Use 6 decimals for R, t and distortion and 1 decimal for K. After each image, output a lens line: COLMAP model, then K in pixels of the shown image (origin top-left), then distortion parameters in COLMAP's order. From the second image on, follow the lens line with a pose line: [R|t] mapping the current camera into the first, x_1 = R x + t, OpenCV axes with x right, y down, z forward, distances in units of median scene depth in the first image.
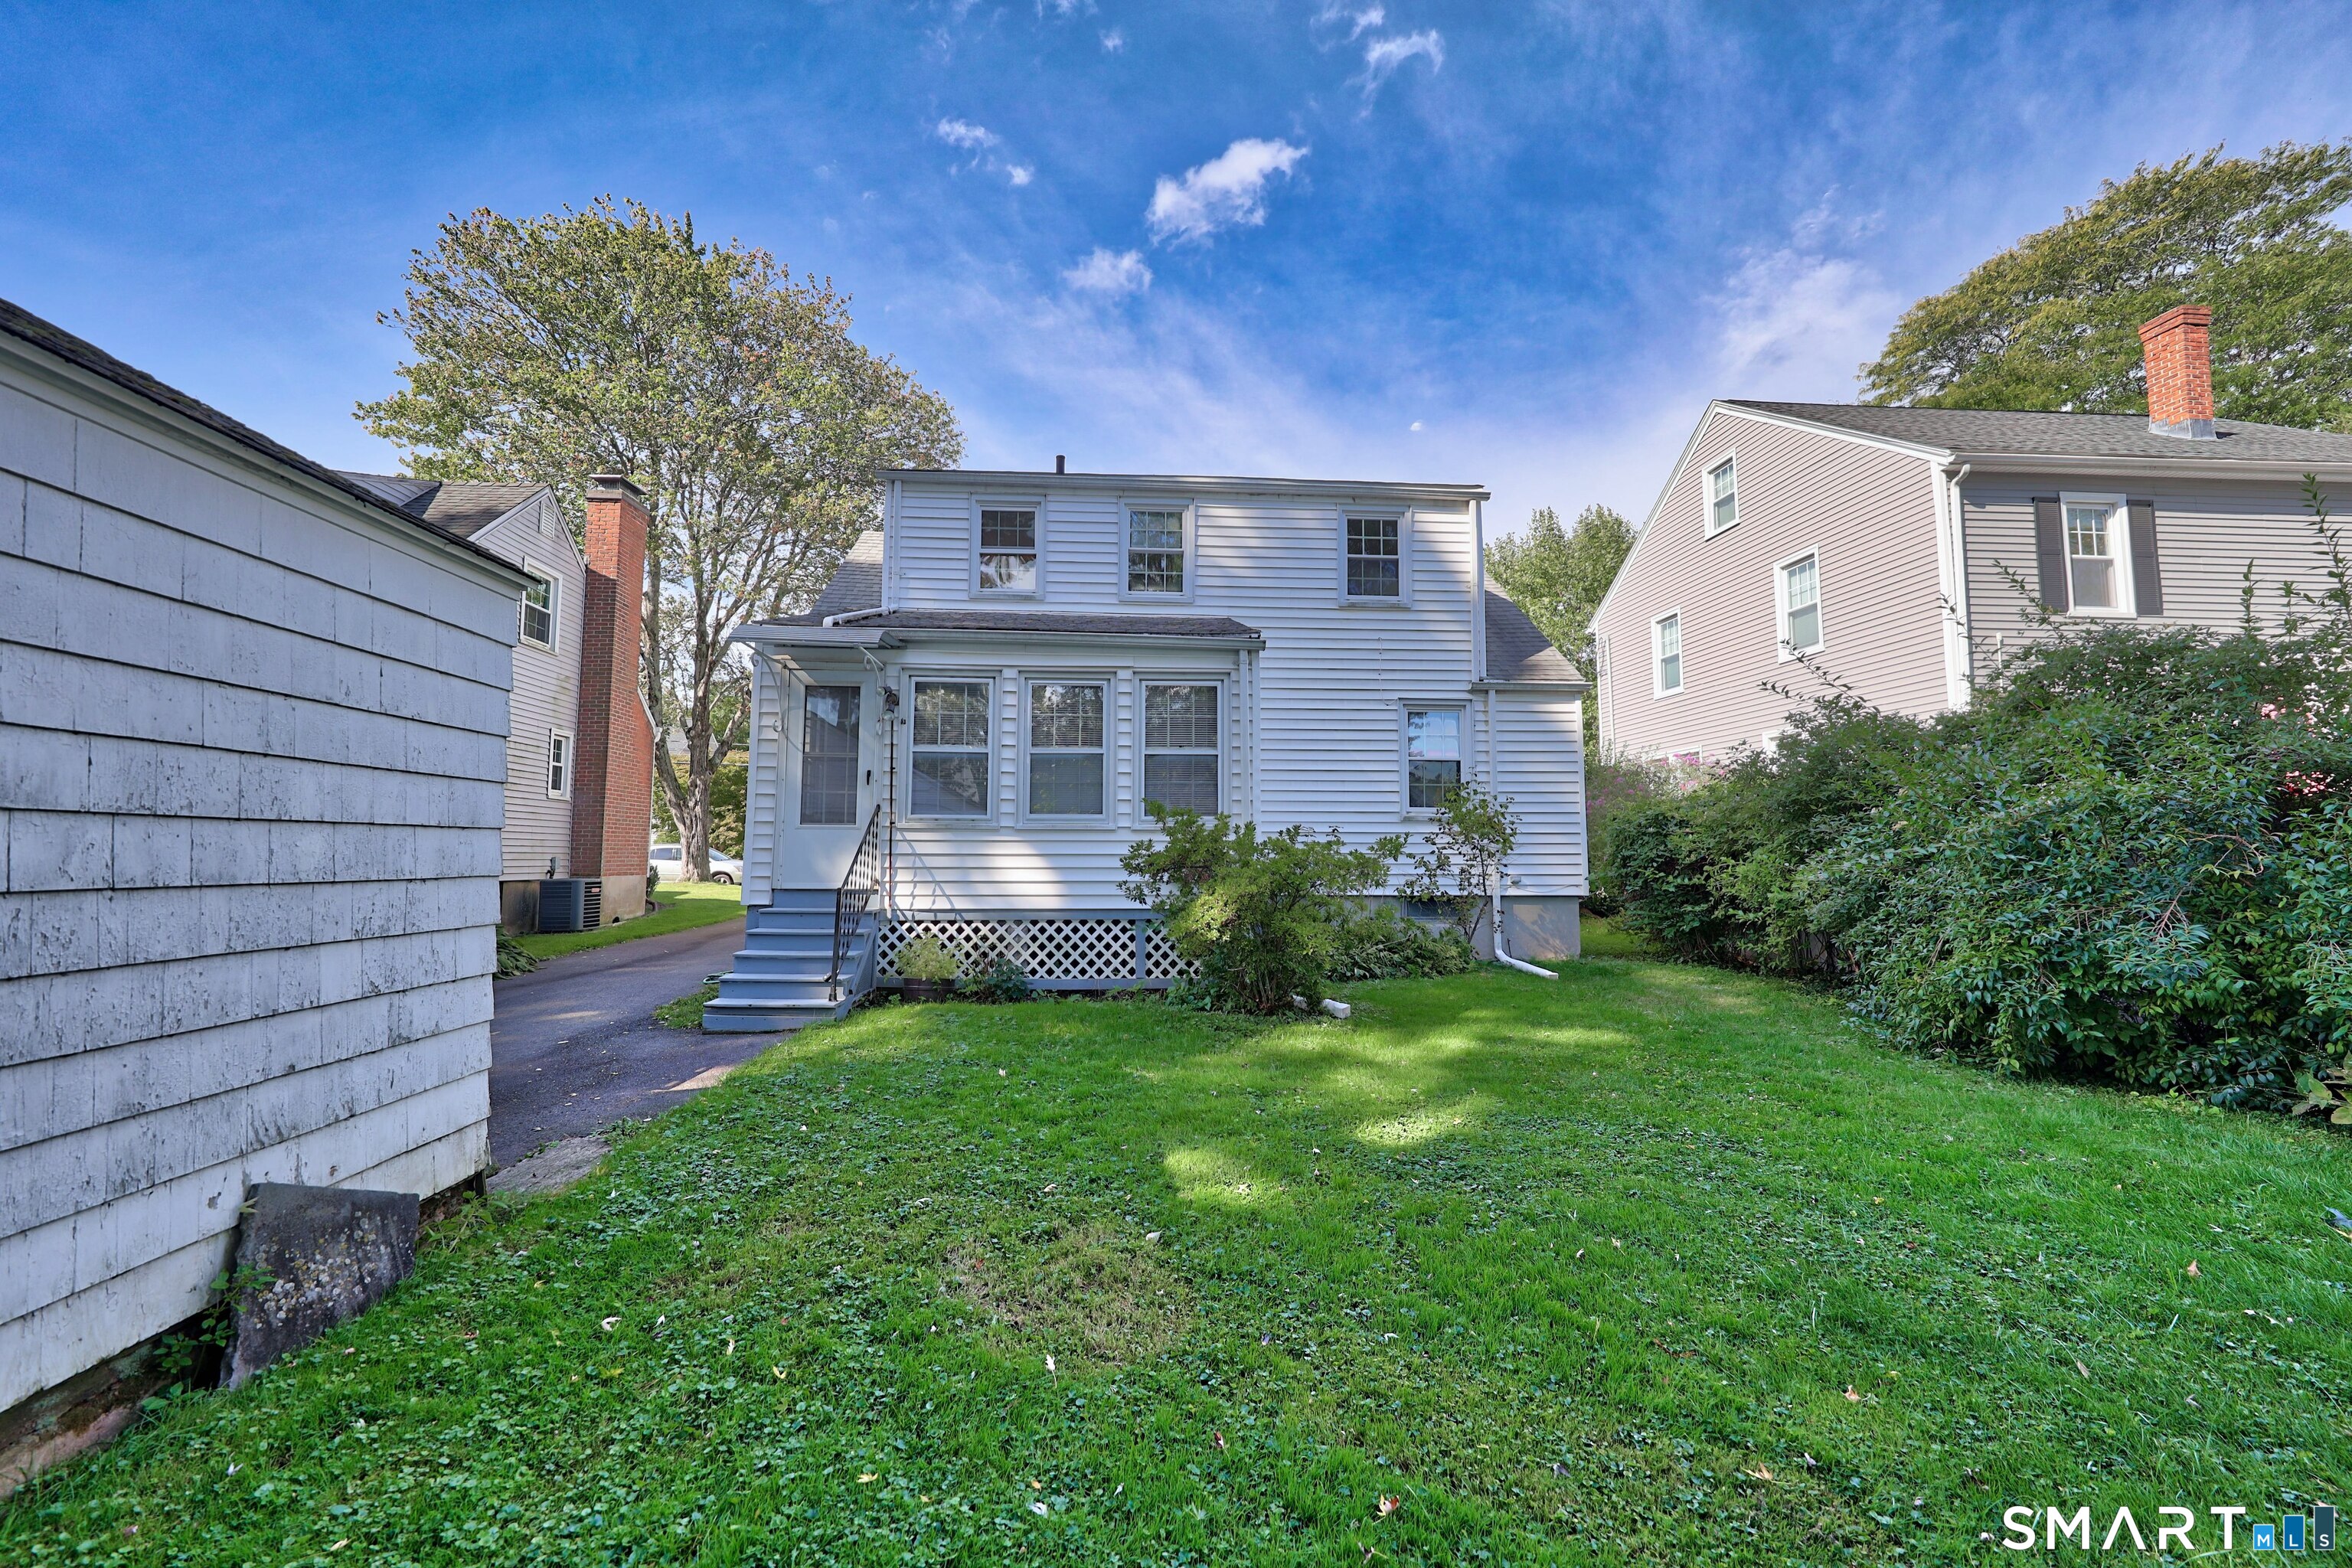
lens RADIAL K [[943.4, 0, 1190.4], [0, 943.4, 783.8], [0, 0, 1]] dist [0.002489, -0.000545]
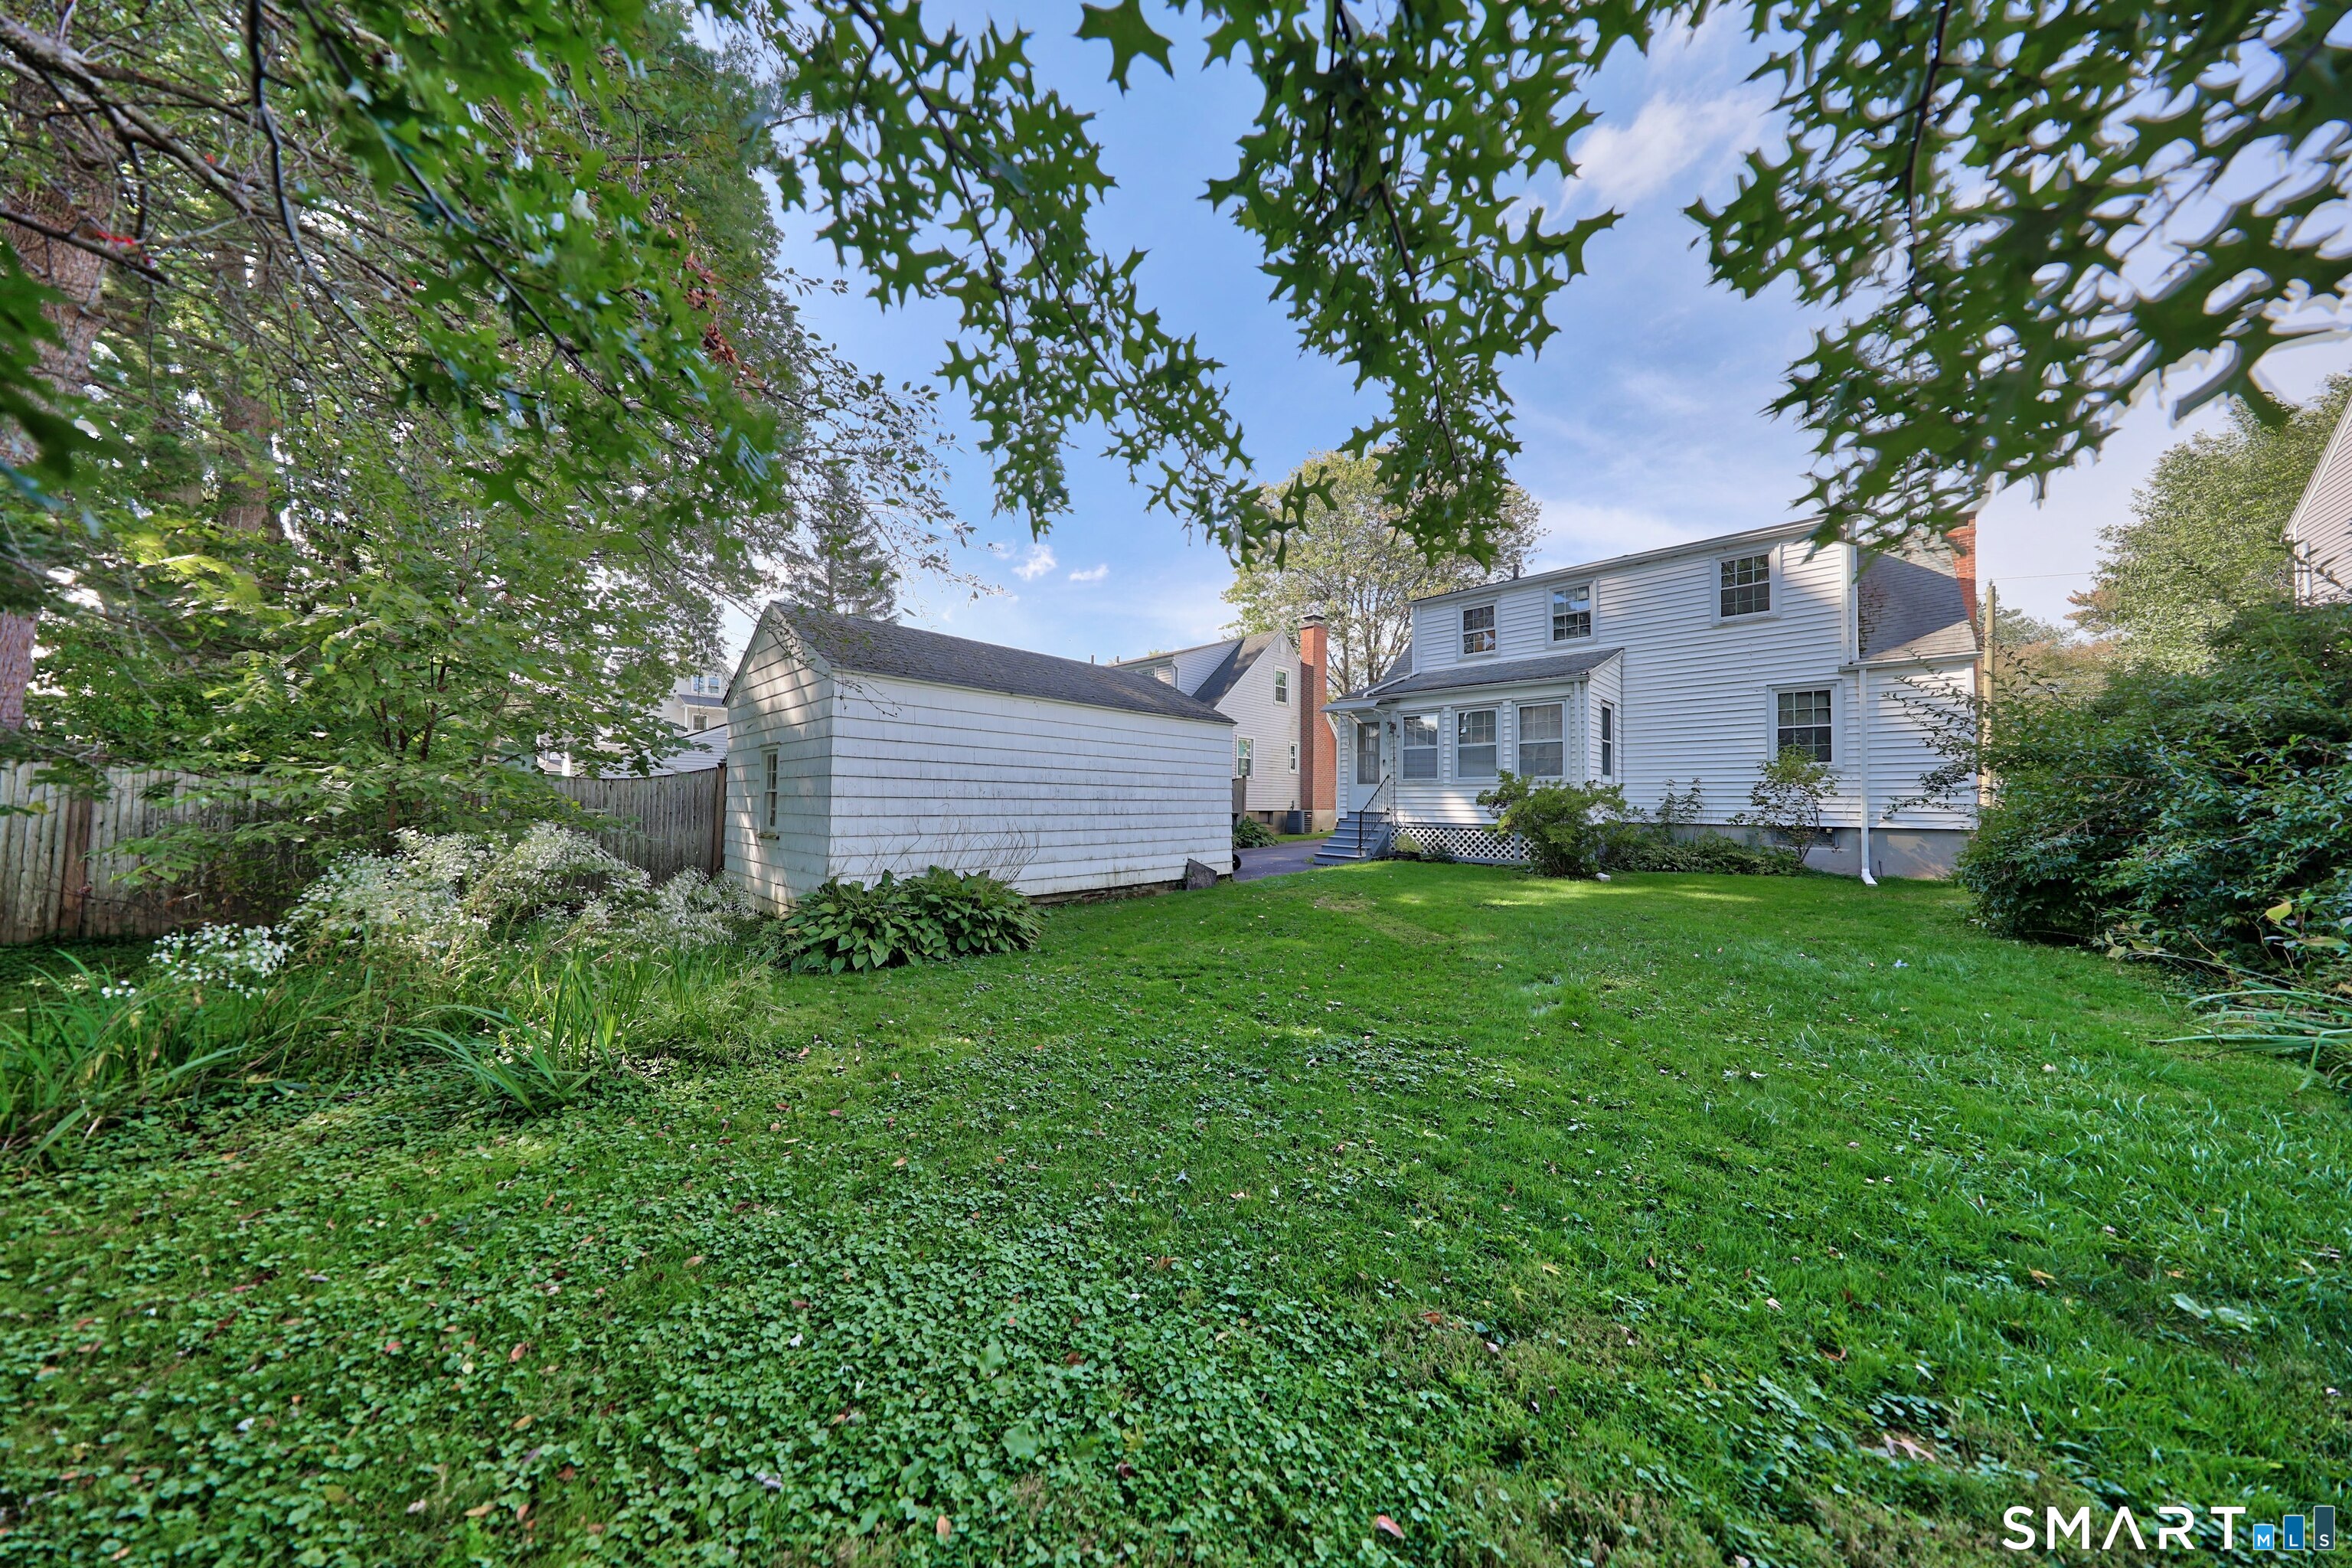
lens RADIAL K [[705.0, 0, 1153.4], [0, 705.0, 788.5], [0, 0, 1]] dist [-0.001051, 0.000192]
pose [[0.661145, -0.014576, -0.750117, 0.478727], [0.054549, 0.998099, 0.028685, -0.020843], [0.748273, -0.059883, 0.660683, -0.450261]]
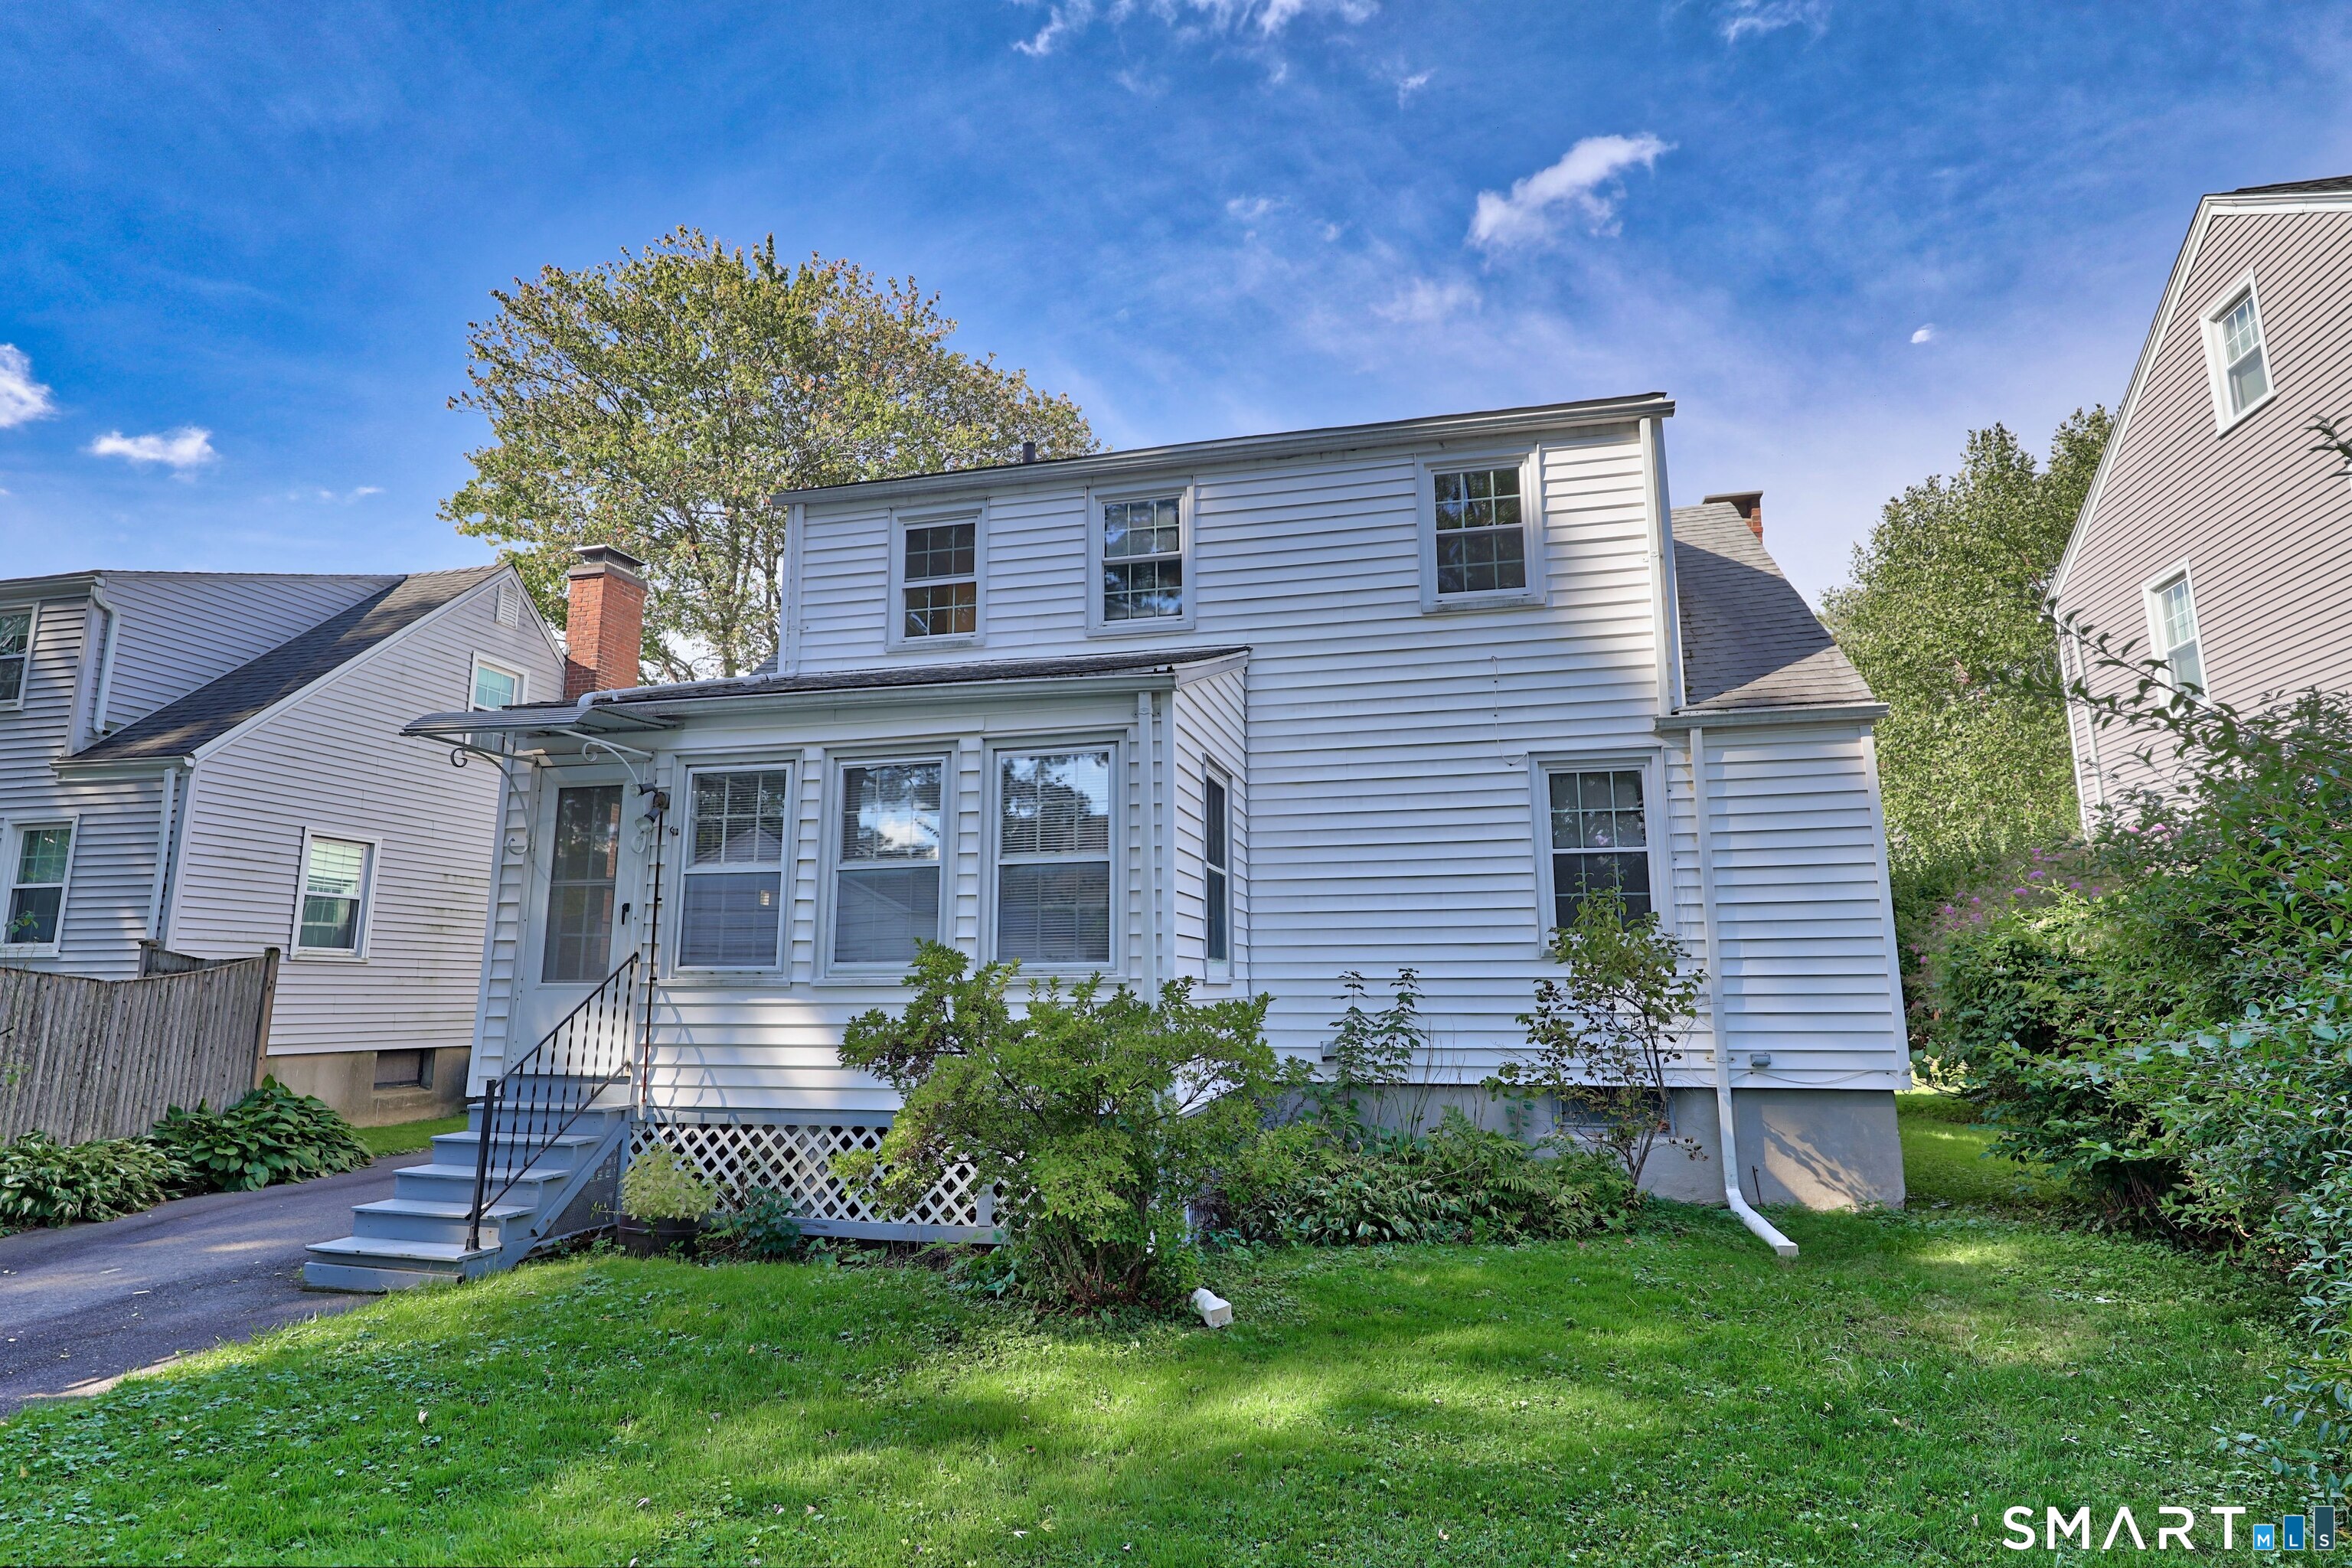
lens RADIAL K [[1275.9, 0, 1165.7], [0, 1275.9, 766.7], [0, 0, 1]] dist [0.001364, -0.001017]
pose [[0.950838, -0.061589, -0.303504, 0.296003], [0.030451, 0.993869, -0.106284, -0.002108], [0.308190, 0.091817, 0.946884, 0.186504]]
